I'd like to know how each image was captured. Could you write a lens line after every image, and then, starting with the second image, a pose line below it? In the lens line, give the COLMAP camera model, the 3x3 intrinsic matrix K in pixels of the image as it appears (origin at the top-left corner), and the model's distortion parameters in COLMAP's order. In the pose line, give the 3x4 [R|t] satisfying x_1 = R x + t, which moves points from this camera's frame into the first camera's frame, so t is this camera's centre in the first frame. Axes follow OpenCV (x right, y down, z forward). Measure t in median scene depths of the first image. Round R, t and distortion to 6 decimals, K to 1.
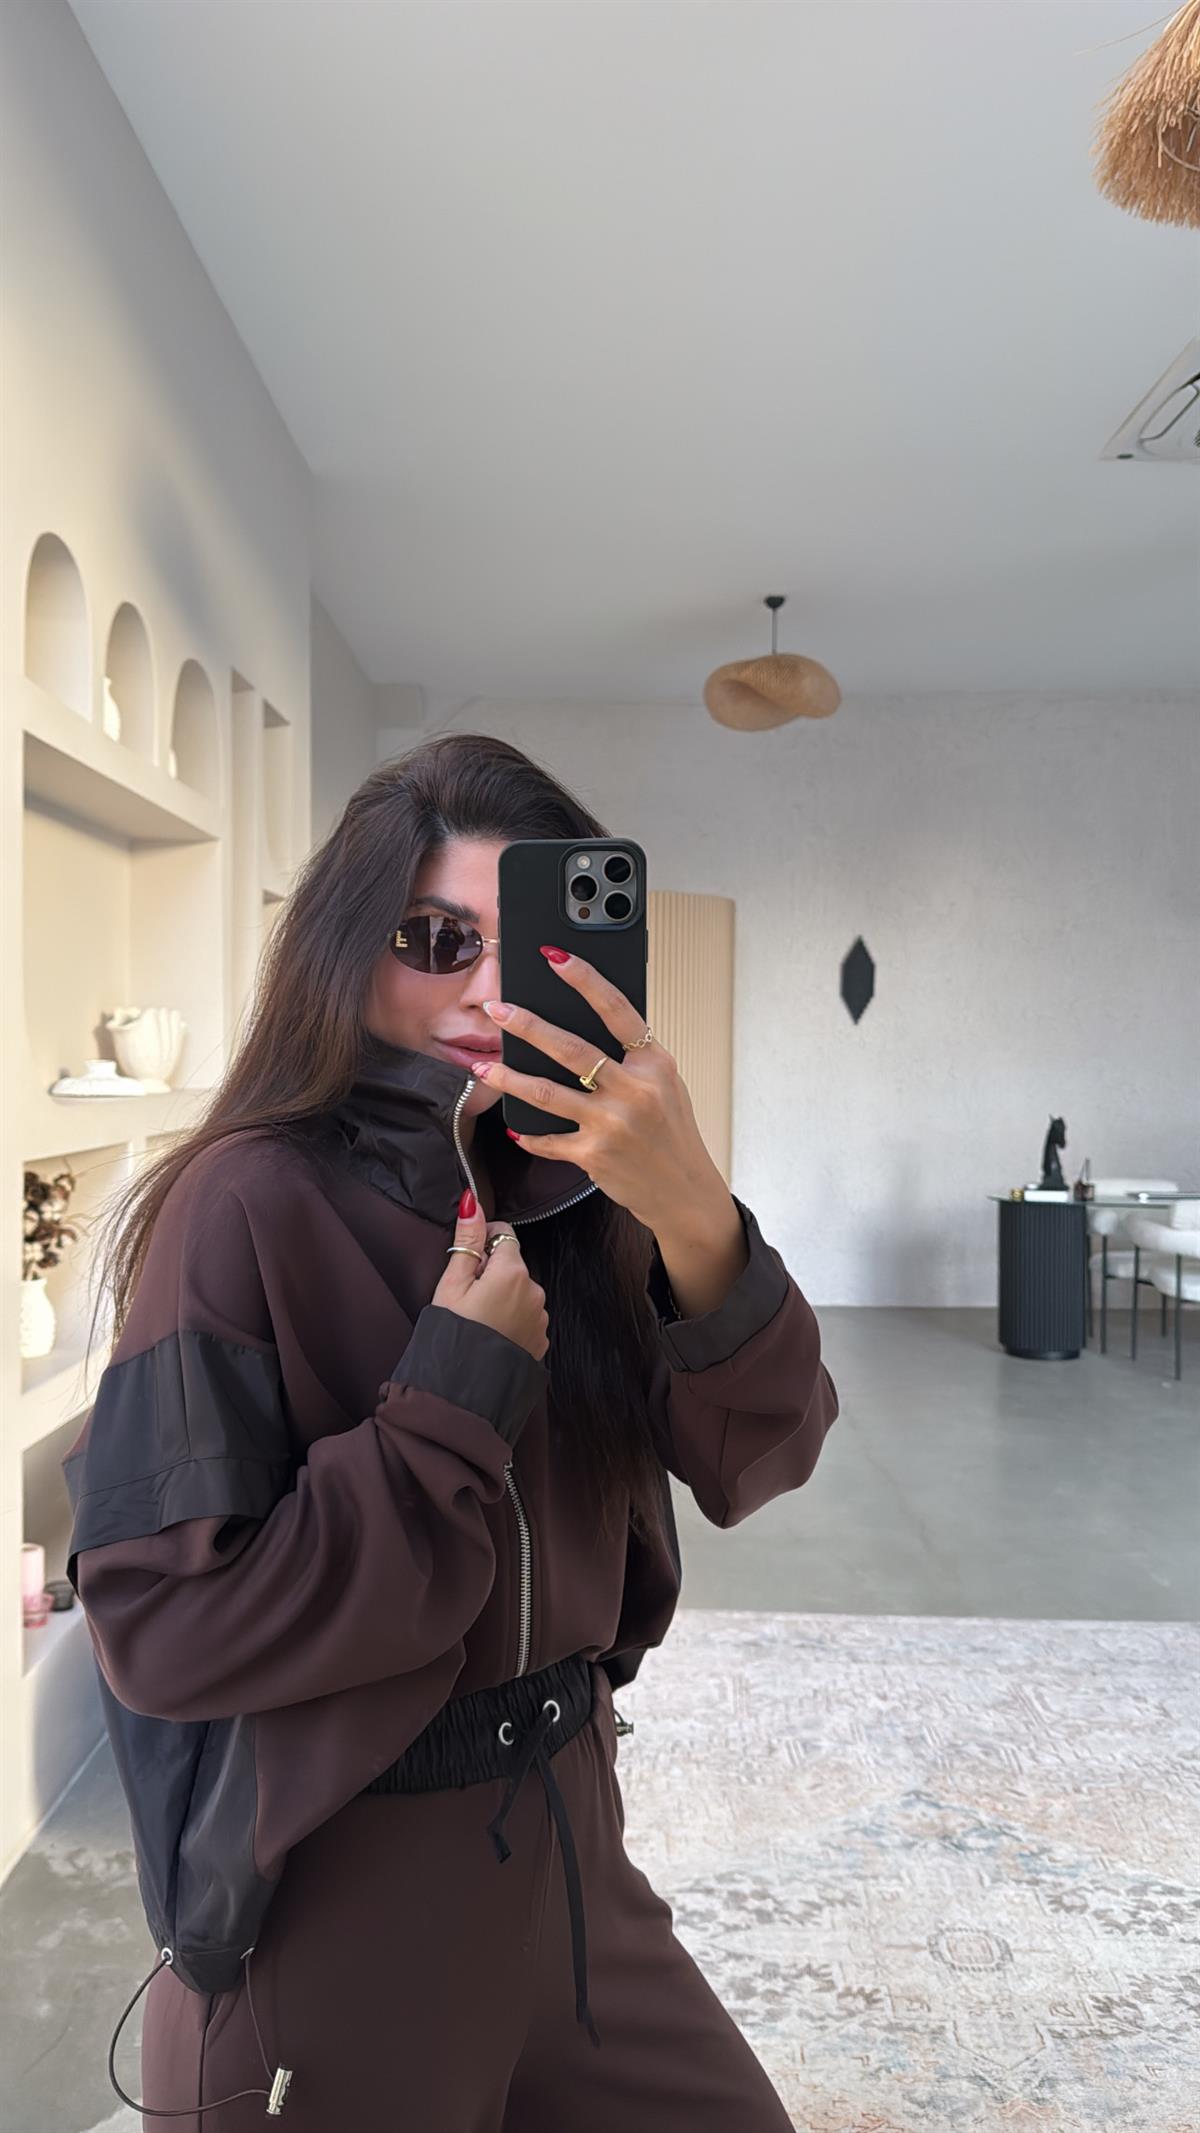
lens RADIAL K [[1716.3, 0, 604.0], [0, 1716.3, 1071.9], [0, 0, 1]] dist [-0.000720, 0.003704]
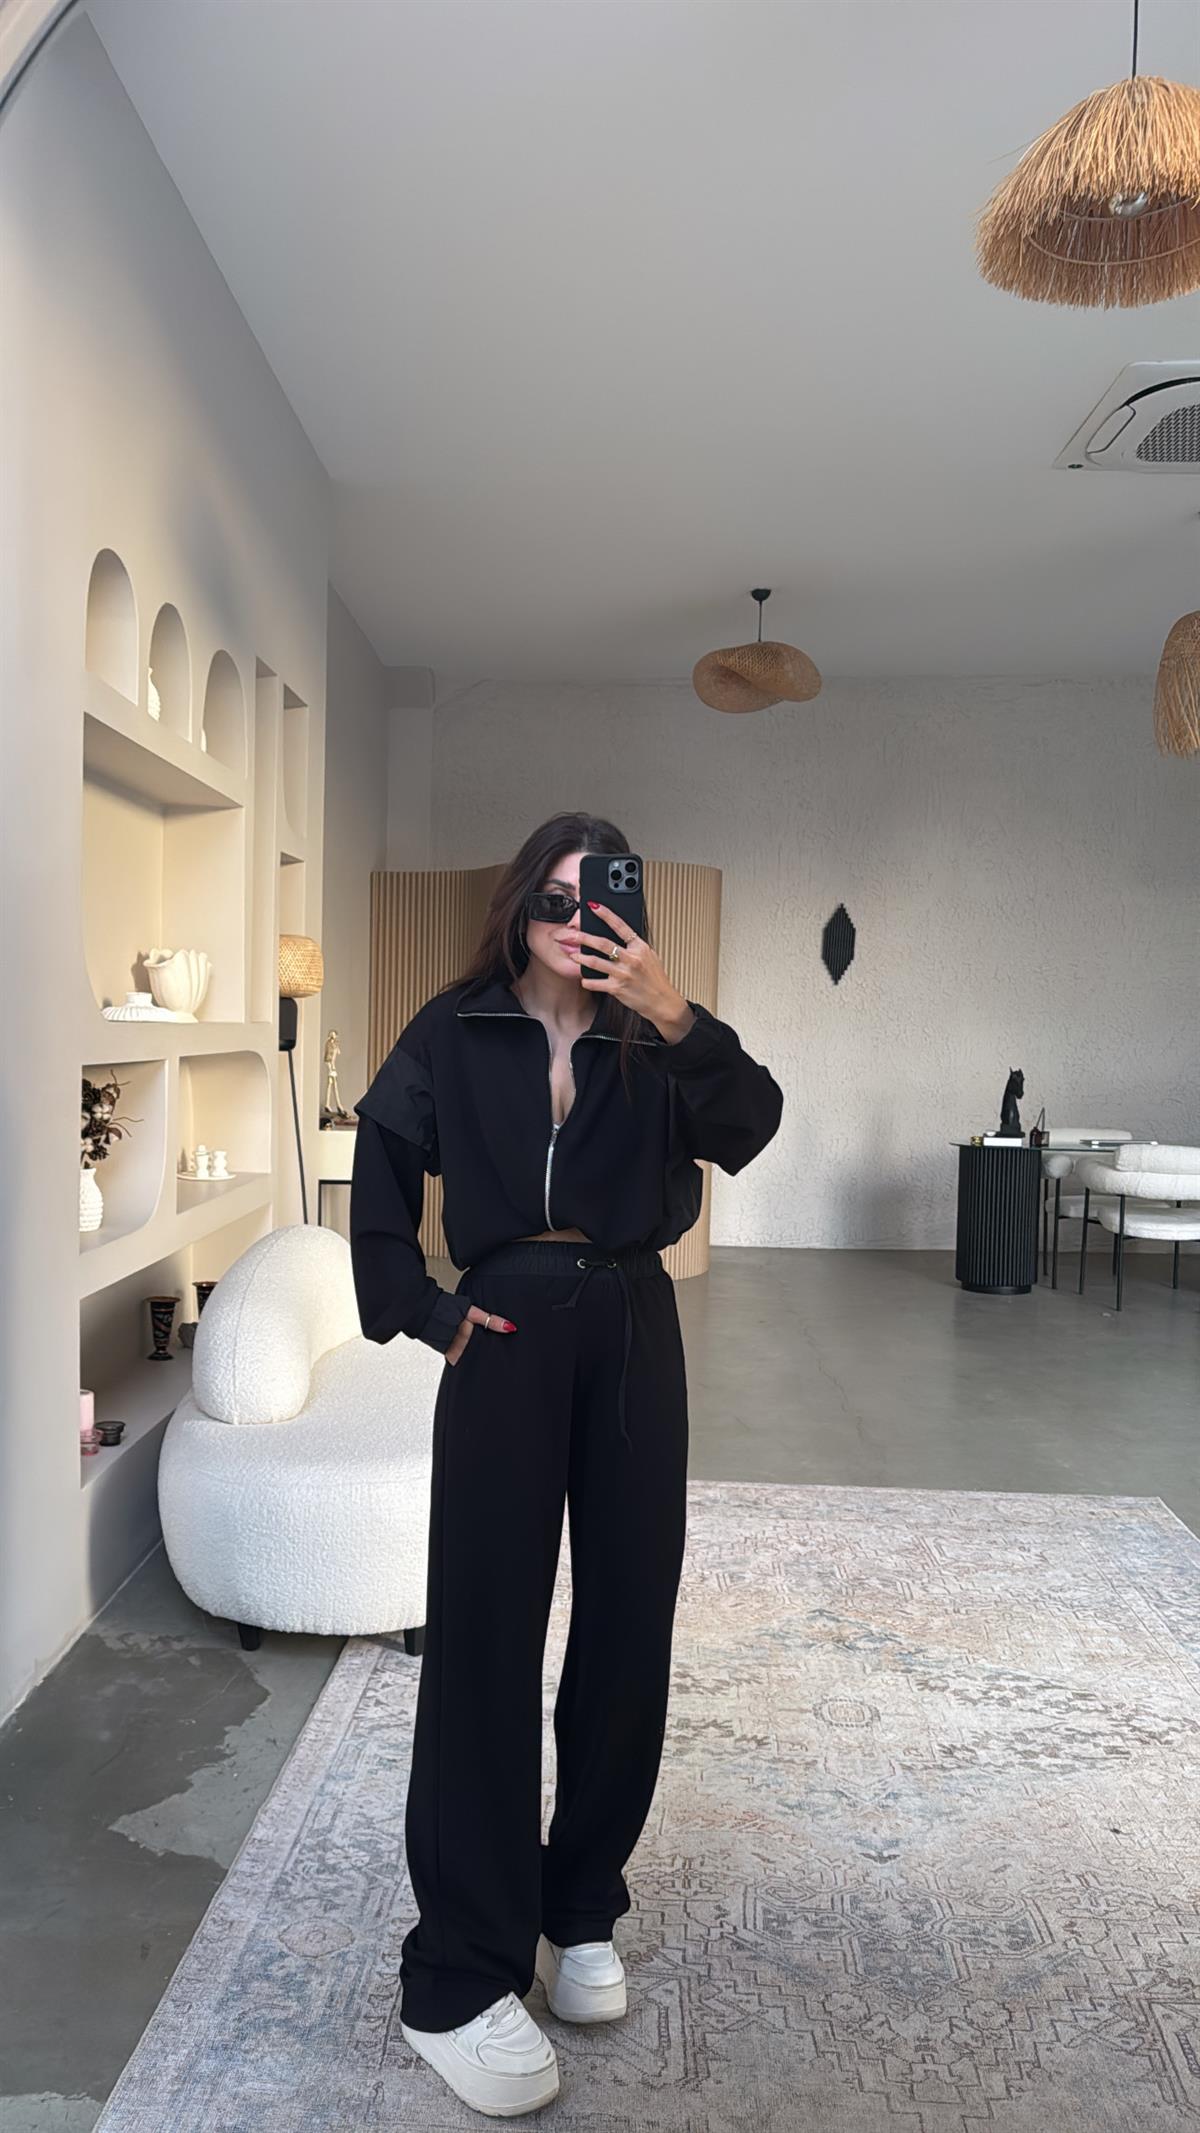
lens RADIAL K [[1715.2, 0, 586.3], [0, 1715.2, 1062.3], [0, 0, 1]] dist [-0.001066, -0.006537]
pose [[0.999800, 0.011825, -0.016158, 0.035279], [-0.011560, 0.999799, 0.016381, 0.022458], [0.016348, -0.016191, 0.999735, -0.196767]]
